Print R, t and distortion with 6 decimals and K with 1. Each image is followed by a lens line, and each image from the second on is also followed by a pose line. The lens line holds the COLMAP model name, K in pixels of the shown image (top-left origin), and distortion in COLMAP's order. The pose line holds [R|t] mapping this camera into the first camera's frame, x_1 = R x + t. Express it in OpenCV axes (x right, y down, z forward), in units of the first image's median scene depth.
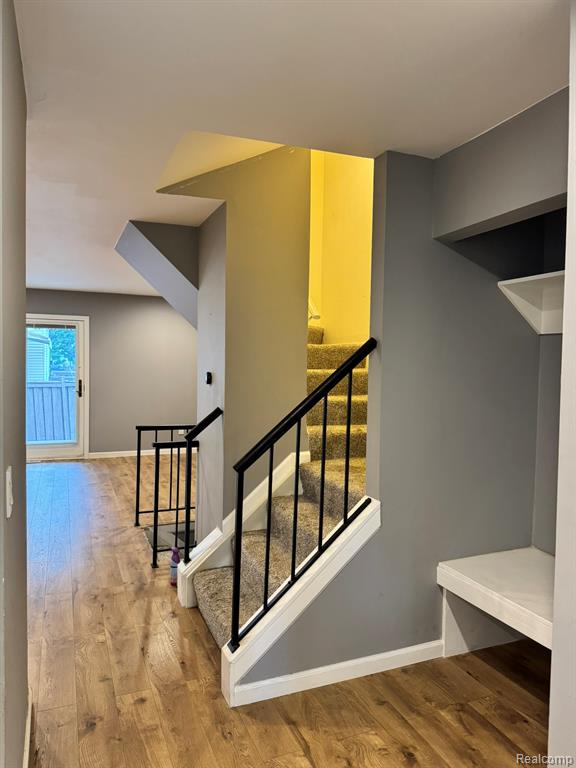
lens RADIAL K [[542.0, 0, 288.0], [0, 542.0, 384.0], [0, 0, 1]] dist [0.000658, -0.001227]
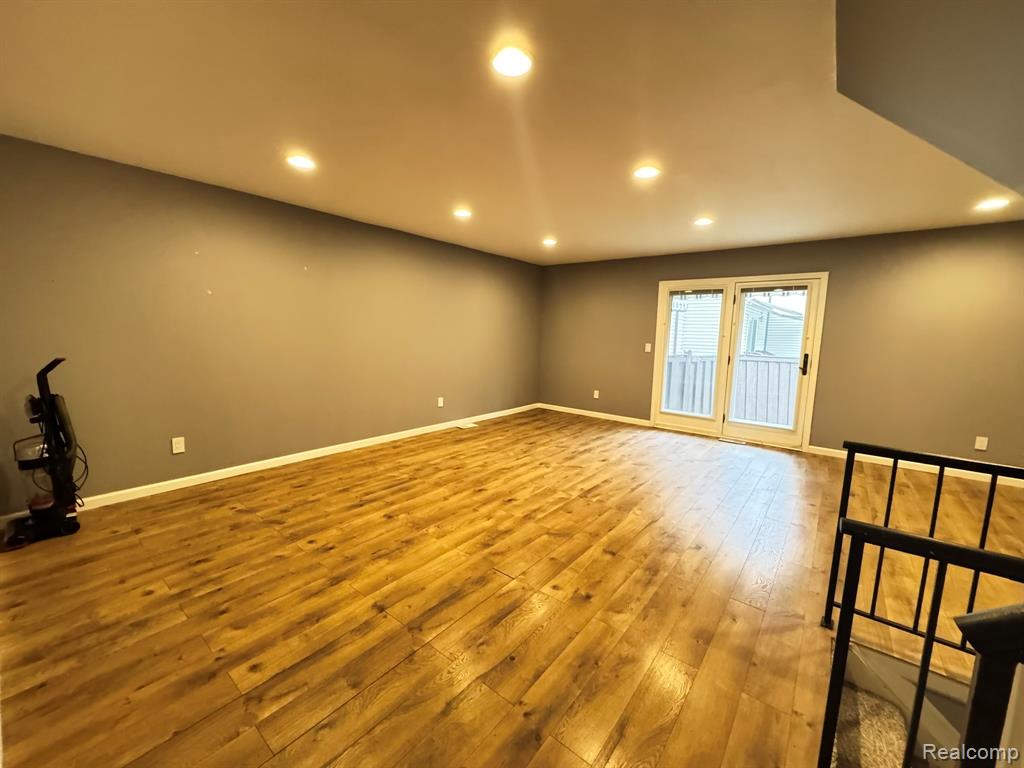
lens RADIAL K [[408.2, 0, 513.4], [0, 408.2, 382.4], [0, 0, 1]] dist [-0.000726, 0.000040]
pose [[0.481557, 0.100001, -0.870691, -0.096316], [-0.048837, 0.994987, 0.087266, 0.004619], [0.875053, 0.000498, 0.484027, 0.505957]]
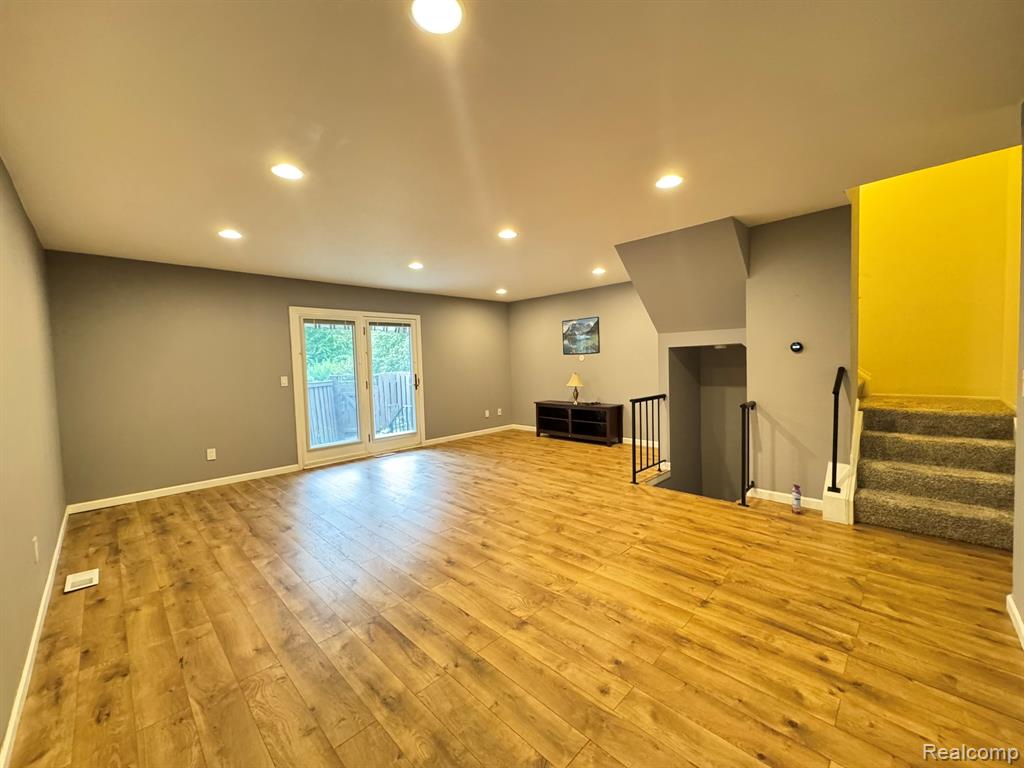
lens RADIAL K [[408.2, 0, 513.4], [0, 408.2, 382.4], [0, 0, 1]] dist [-0.000726, 0.000040]
pose [[0.920801, -0.066710, 0.384285, -0.797865], [0.063358, 0.997762, 0.021391, 0.006175], [-0.384852, 0.004651, 0.922967, 0.267612]]
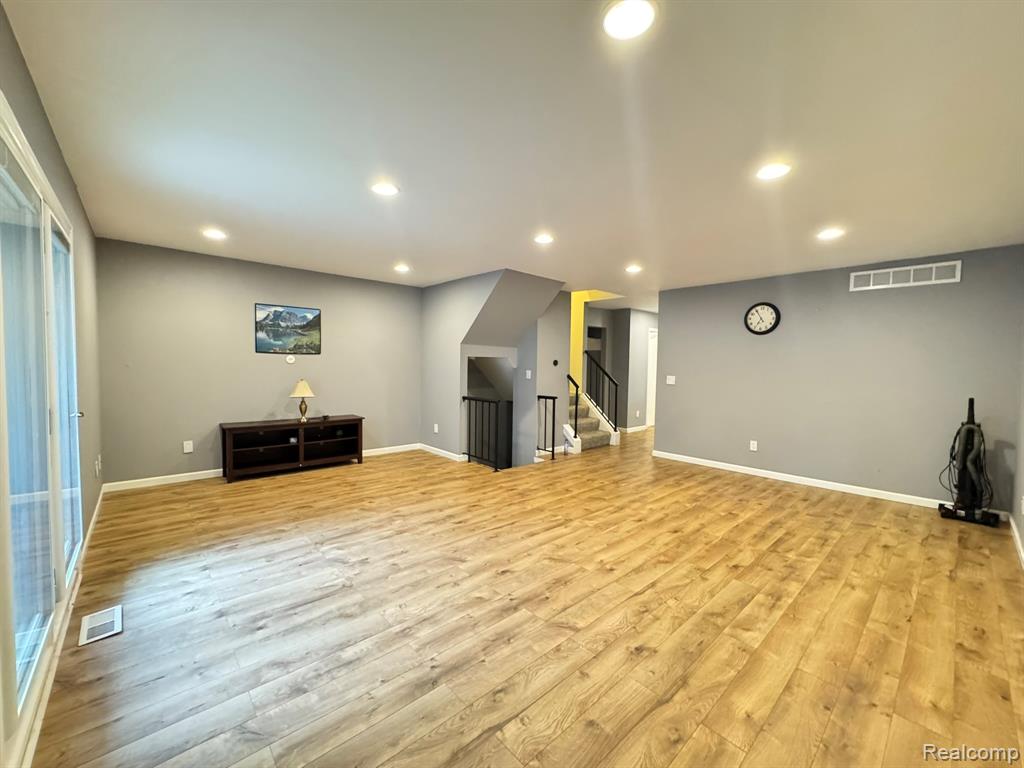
lens RADIAL K [[408.2, 0, 513.4], [0, 408.2, 382.4], [0, 0, 1]] dist [-0.000726, 0.000040]
pose [[-0.337502, -0.067019, 0.938936, -1.185177], [0.011873, 0.997080, 0.075437, -0.042293], [-0.941250, 0.036608, -0.335721, 1.226942]]
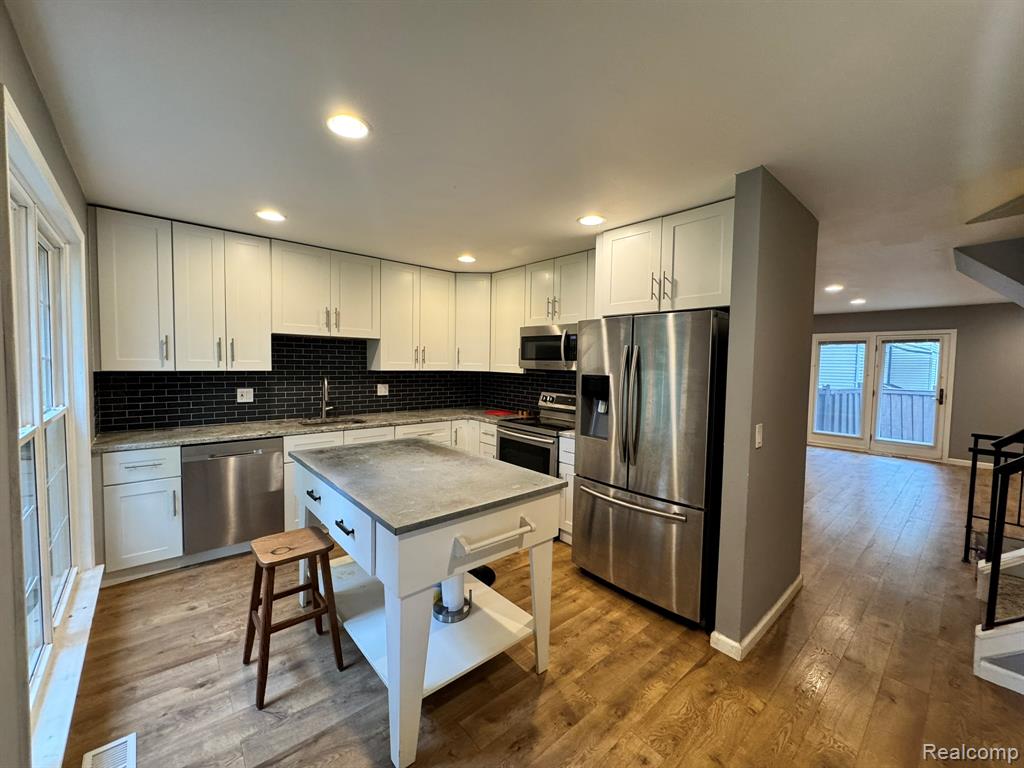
lens RADIAL K [[408.2, 0, 513.4], [0, 408.2, 382.4], [0, 0, 1]] dist [-0.000726, 0.000040]
pose [[0.317798, 0.033791, -0.947556, 0.175514], [-0.045375, 0.998762, 0.020399, 0.002335], [0.947072, 0.036512, 0.318938, -0.101544]]
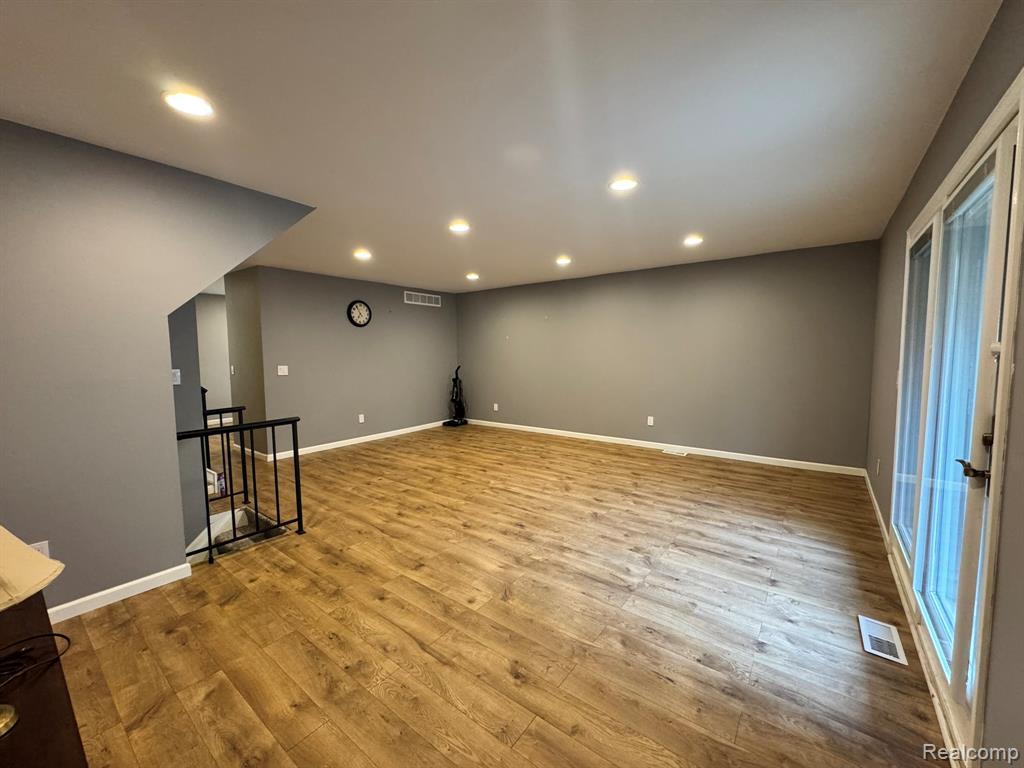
lens RADIAL K [[408.2, 0, 513.4], [0, 408.2, 382.4], [0, 0, 1]] dist [-0.000726, 0.000040]
pose [[-0.864108, 0.026355, -0.502617, -0.237252], [-0.027611, 0.994642, 0.099624, -0.045063], [0.502549, 0.099964, -0.858750, 1.600515]]
